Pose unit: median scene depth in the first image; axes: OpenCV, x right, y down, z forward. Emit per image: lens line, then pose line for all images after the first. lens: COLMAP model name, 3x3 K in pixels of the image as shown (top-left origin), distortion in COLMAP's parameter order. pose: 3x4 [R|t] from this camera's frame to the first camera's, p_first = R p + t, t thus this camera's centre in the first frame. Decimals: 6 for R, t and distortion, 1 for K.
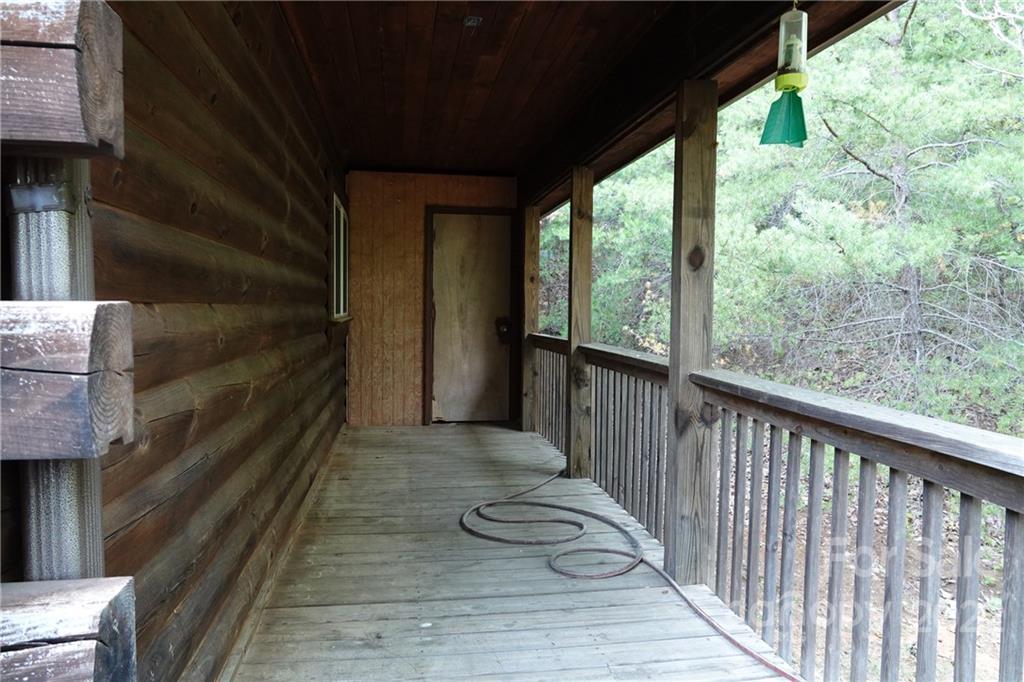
lens RADIAL K [[712.4, 0, 513.9], [0, 712.4, 339.1], [0, 0, 1]] dist [0.001801, -0.001522]
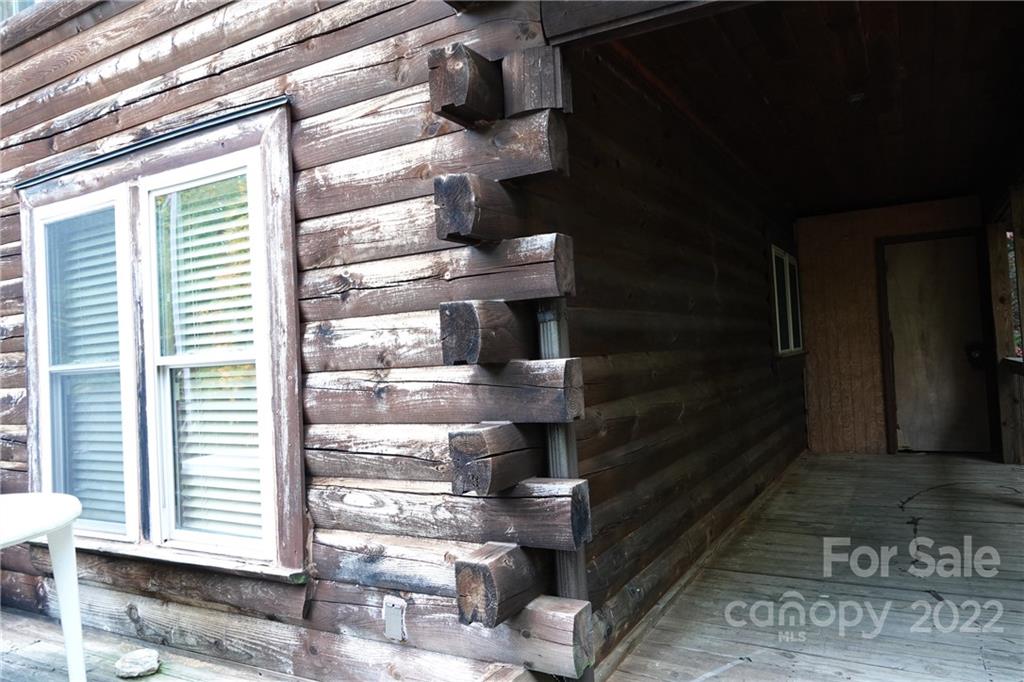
lens RADIAL K [[712.4, 0, 513.9], [0, 712.4, 339.1], [0, 0, 1]] dist [0.001801, -0.001522]
pose [[0.780346, -0.067287, -0.621717, 0.160491], [0.035726, 0.997367, -0.063102, 0.005546], [0.624326, 0.027030, 0.780696, -0.205440]]
